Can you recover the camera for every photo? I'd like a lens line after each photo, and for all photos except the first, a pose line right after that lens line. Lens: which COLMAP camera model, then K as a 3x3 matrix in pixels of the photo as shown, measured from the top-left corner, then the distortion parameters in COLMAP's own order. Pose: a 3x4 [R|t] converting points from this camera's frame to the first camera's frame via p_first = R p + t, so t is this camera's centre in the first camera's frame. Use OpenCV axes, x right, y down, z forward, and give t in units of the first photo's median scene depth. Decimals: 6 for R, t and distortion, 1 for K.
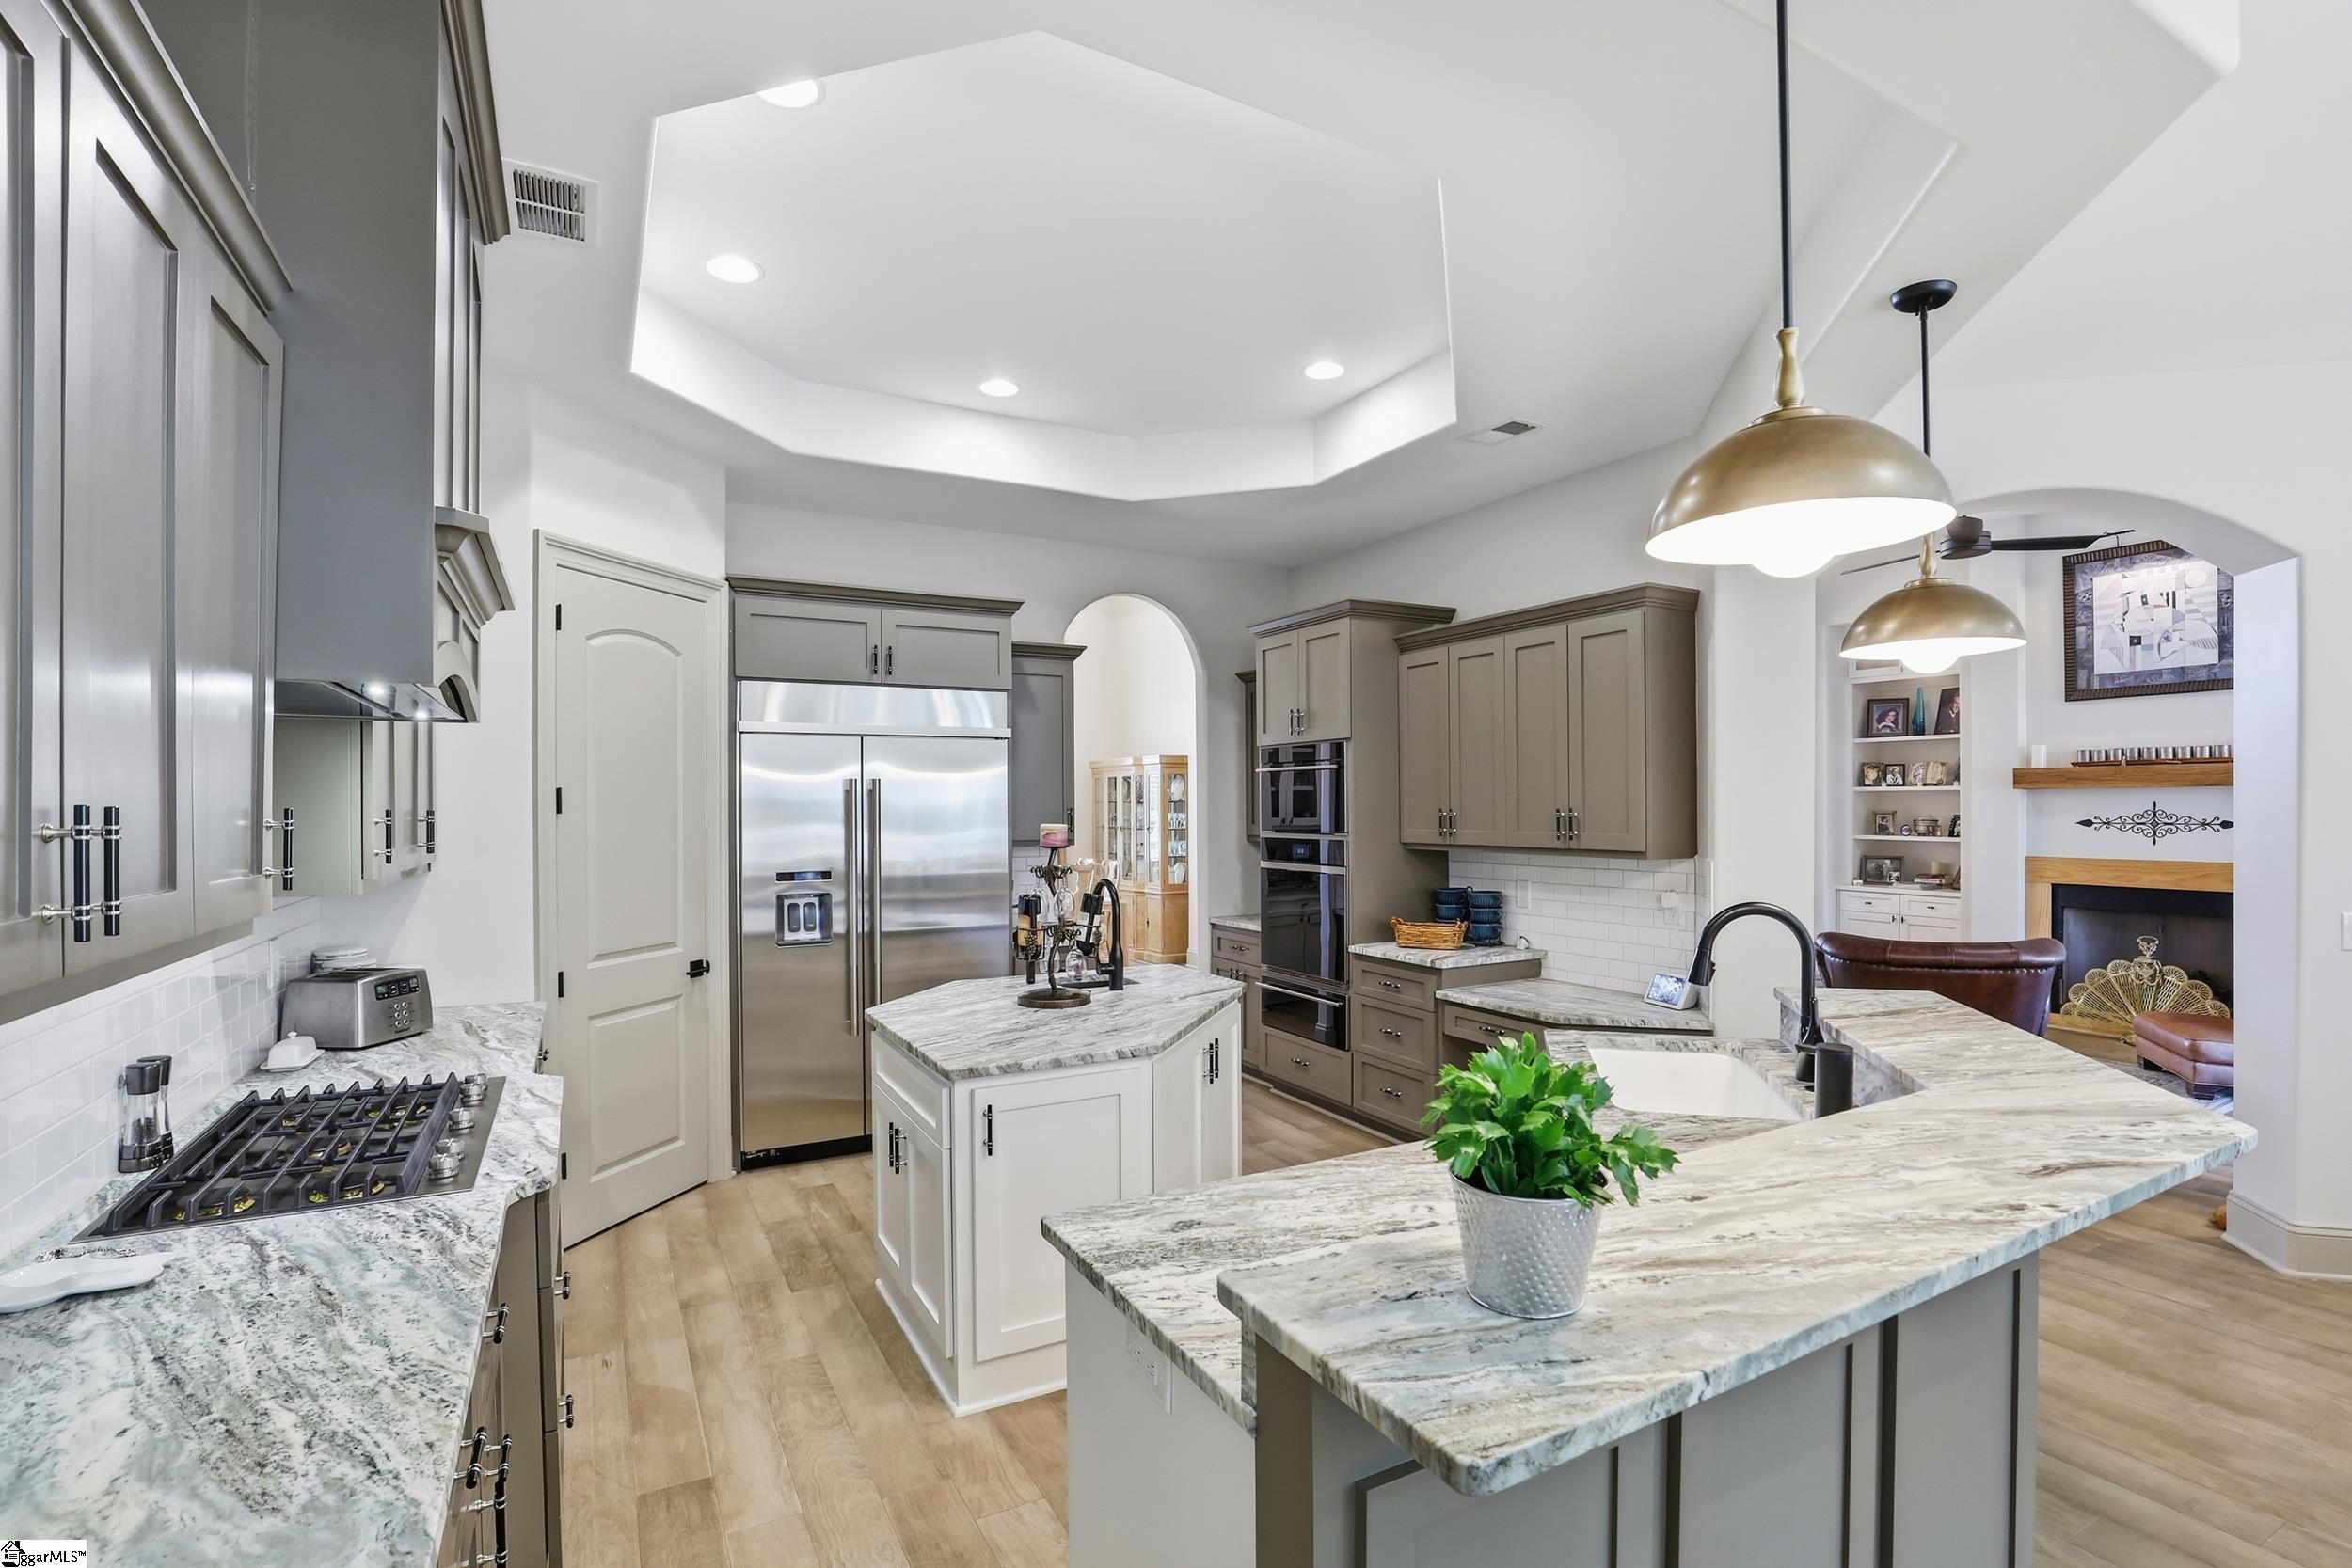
lens RADIAL K [[1091.5, 0, 1174.0], [0, 1091.5, 810.2], [0, 0, 1]] dist [-0.033918, 0.000069]
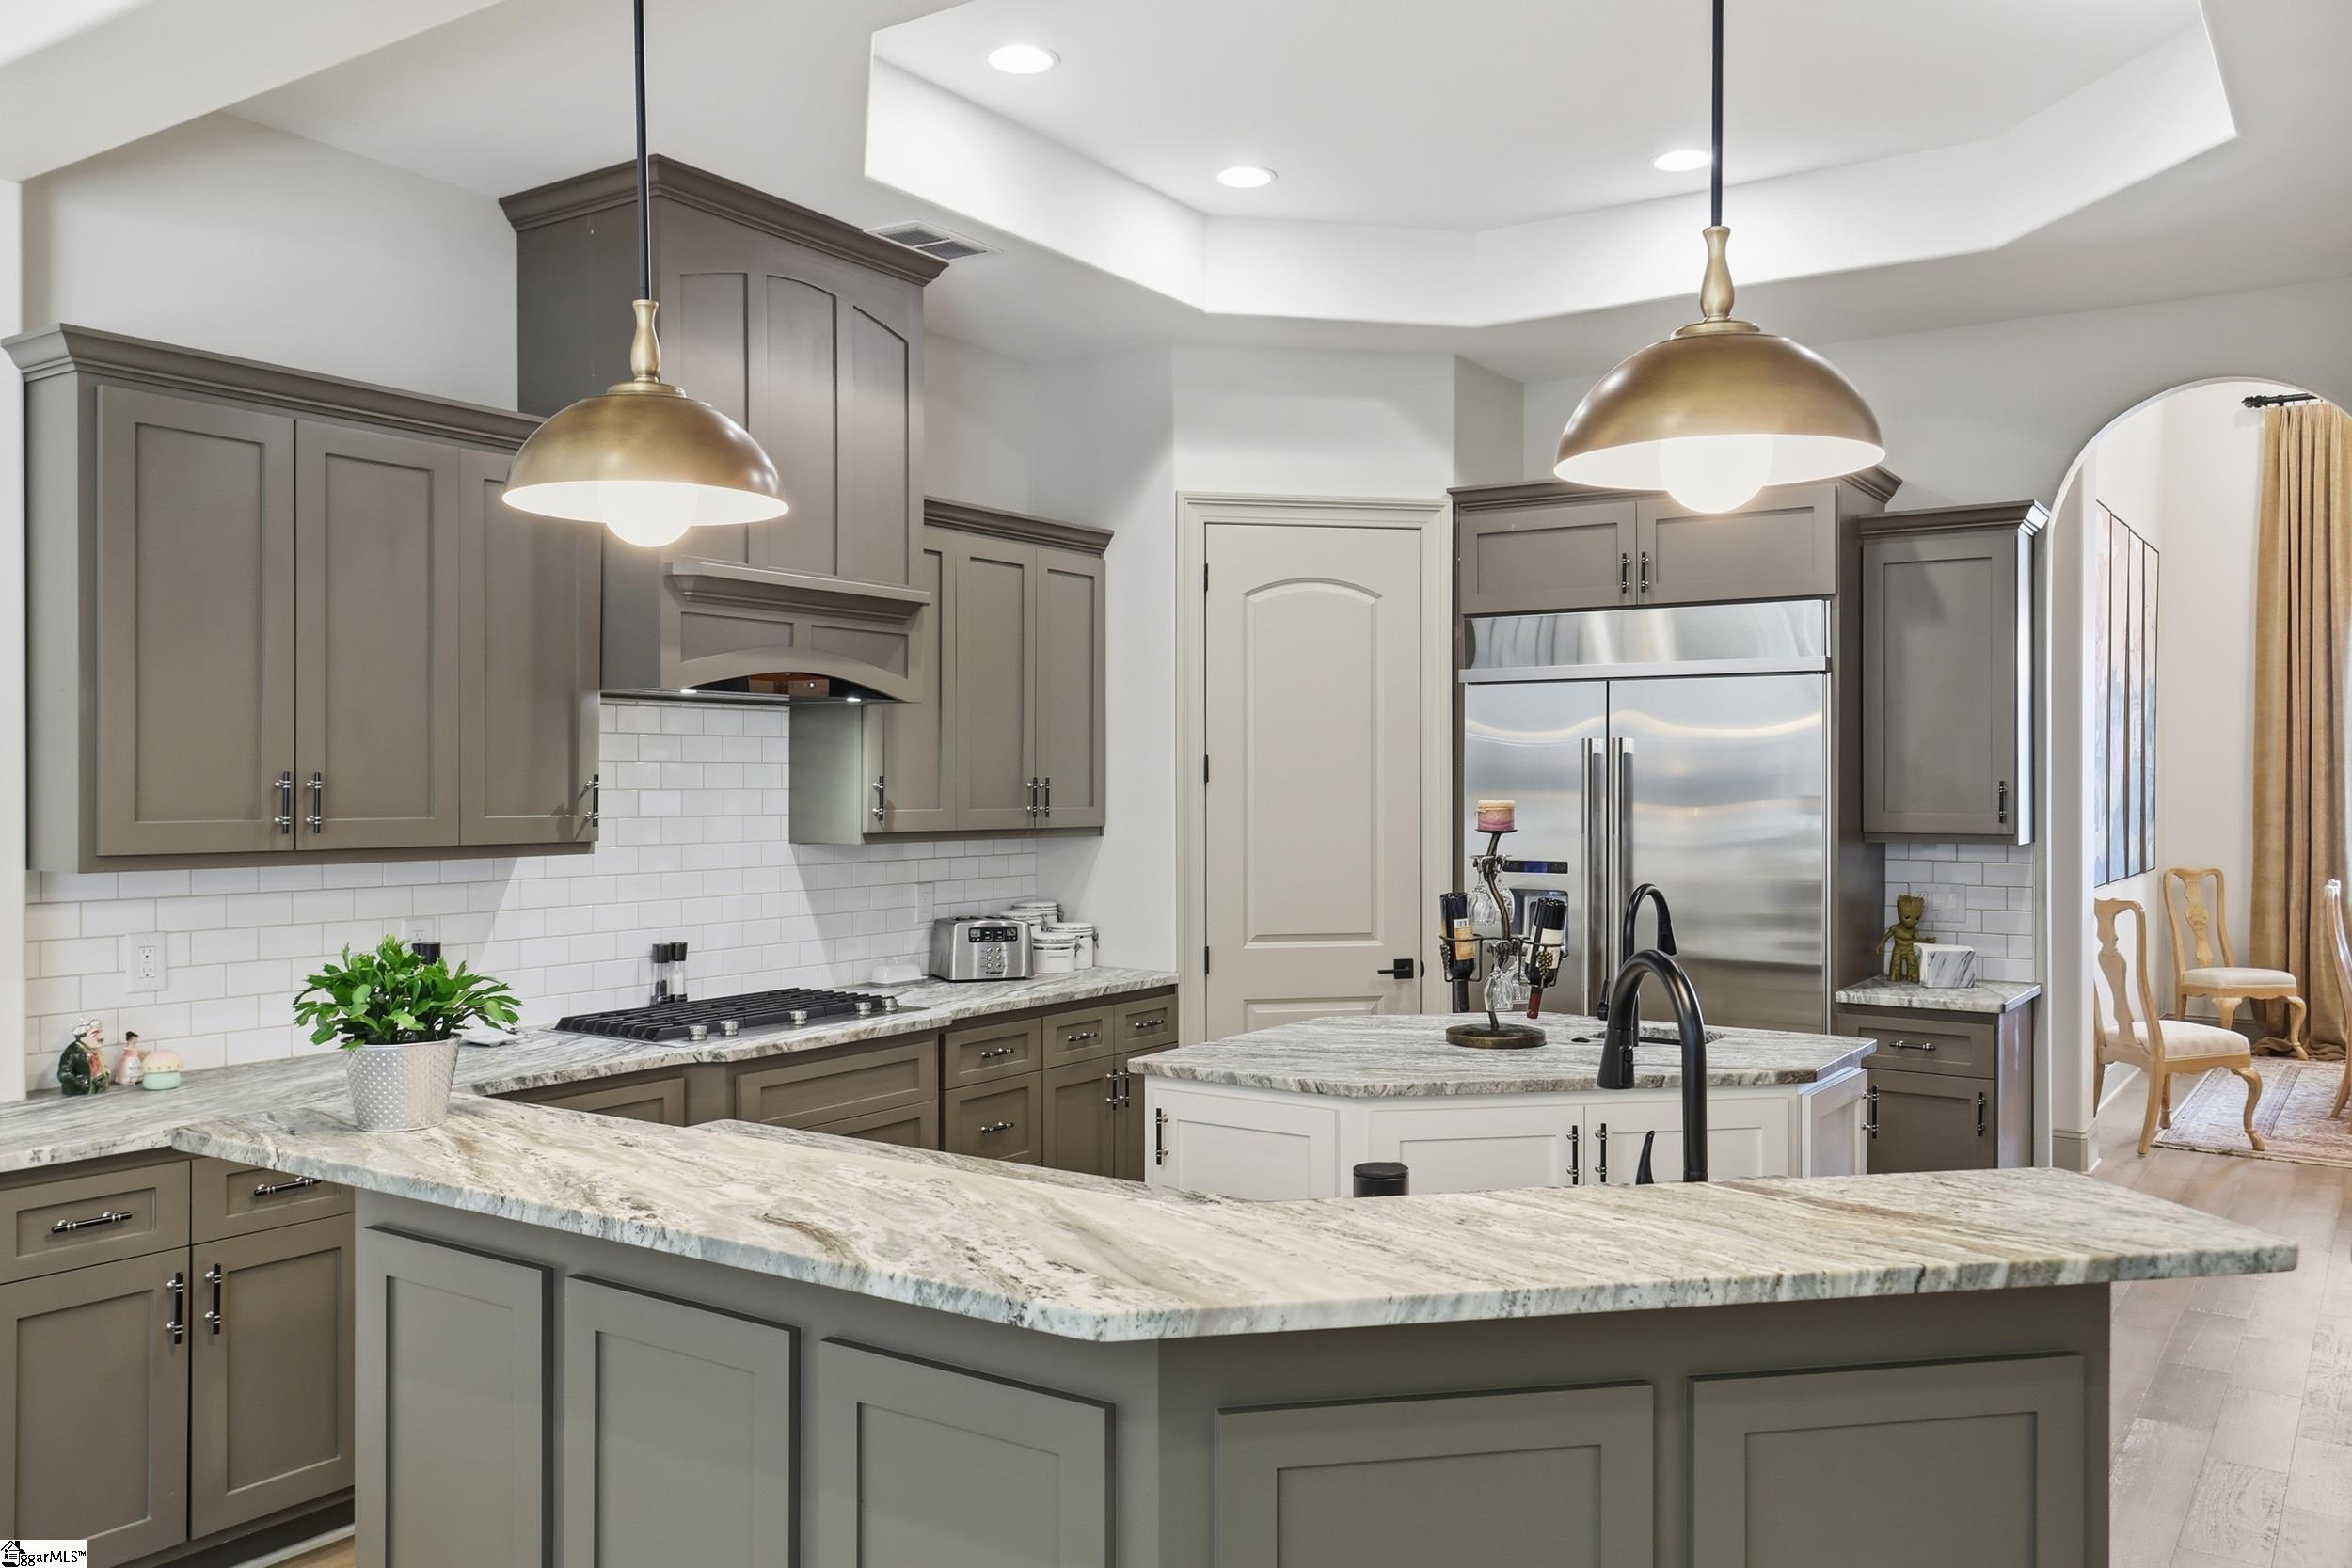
lens RADIAL K [[1800.7, 0, 1173.8], [0, 1800.7, 809.6], [0, 0, 1]] dist [0.005095, 0.001299]
pose [[0.458074, 0.021108, -0.888663, 0.852999], [-0.006942, 0.999772, 0.020169, -0.005045], [0.888887, -0.003070, 0.458116, 0.241371]]
